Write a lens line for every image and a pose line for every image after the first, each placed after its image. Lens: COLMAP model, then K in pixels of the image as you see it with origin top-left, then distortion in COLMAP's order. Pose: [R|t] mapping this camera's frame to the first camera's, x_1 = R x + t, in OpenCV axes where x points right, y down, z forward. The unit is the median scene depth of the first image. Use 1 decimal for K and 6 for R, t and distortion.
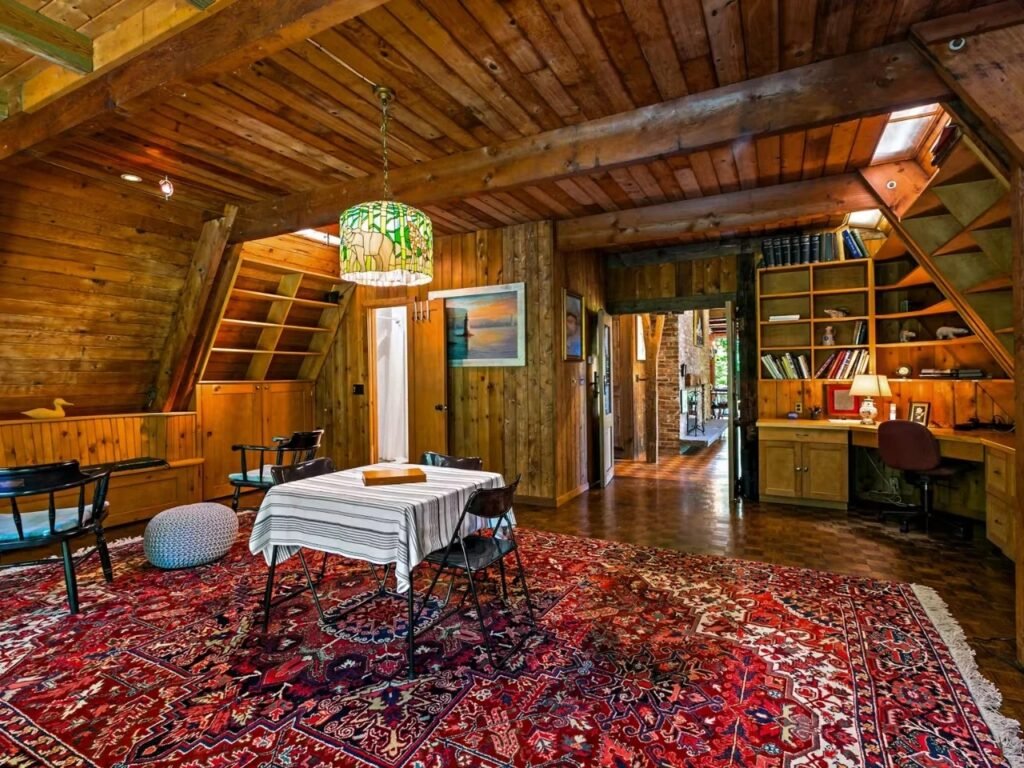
lens RADIAL K [[520.5, 0, 506.4], [0, 520.5, 376.9], [0, 0, 1]] dist [-0.000677, 0.000196]
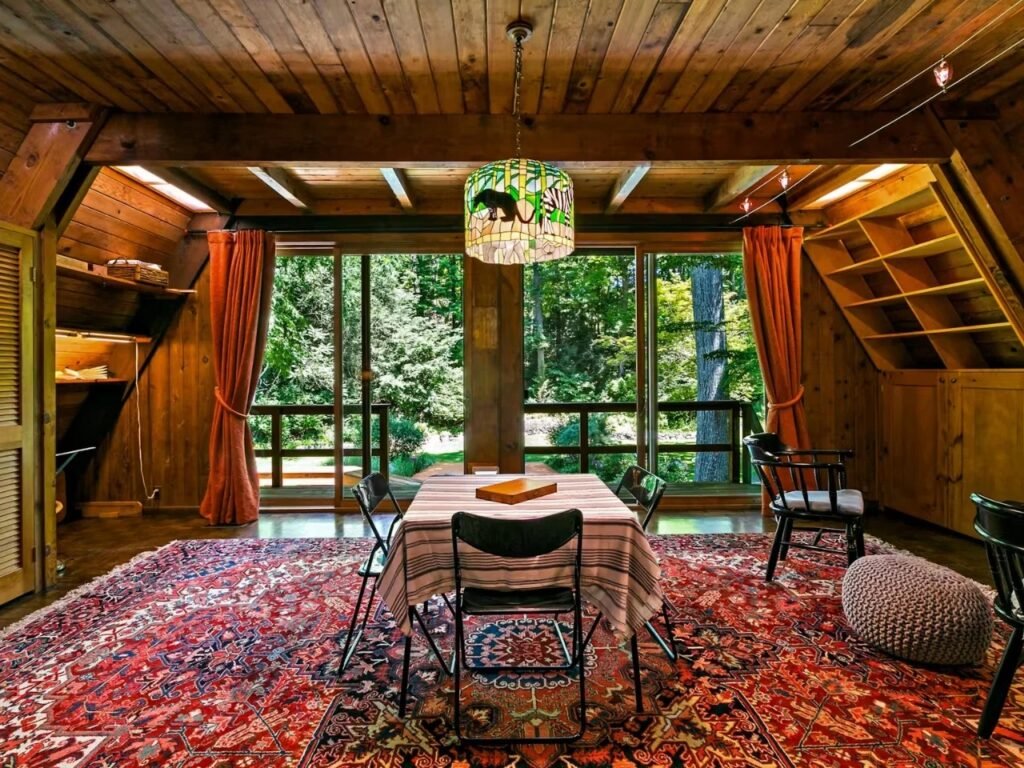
lens RADIAL K [[520.5, 0, 506.4], [0, 520.5, 376.9], [0, 0, 1]] dist [-0.000677, 0.000196]
pose [[-0.862410, 0.020134, -0.505809, 0.240650], [0.013593, 0.999769, 0.016620, -0.010379], [0.506027, 0.007458, -0.862485, 1.888591]]
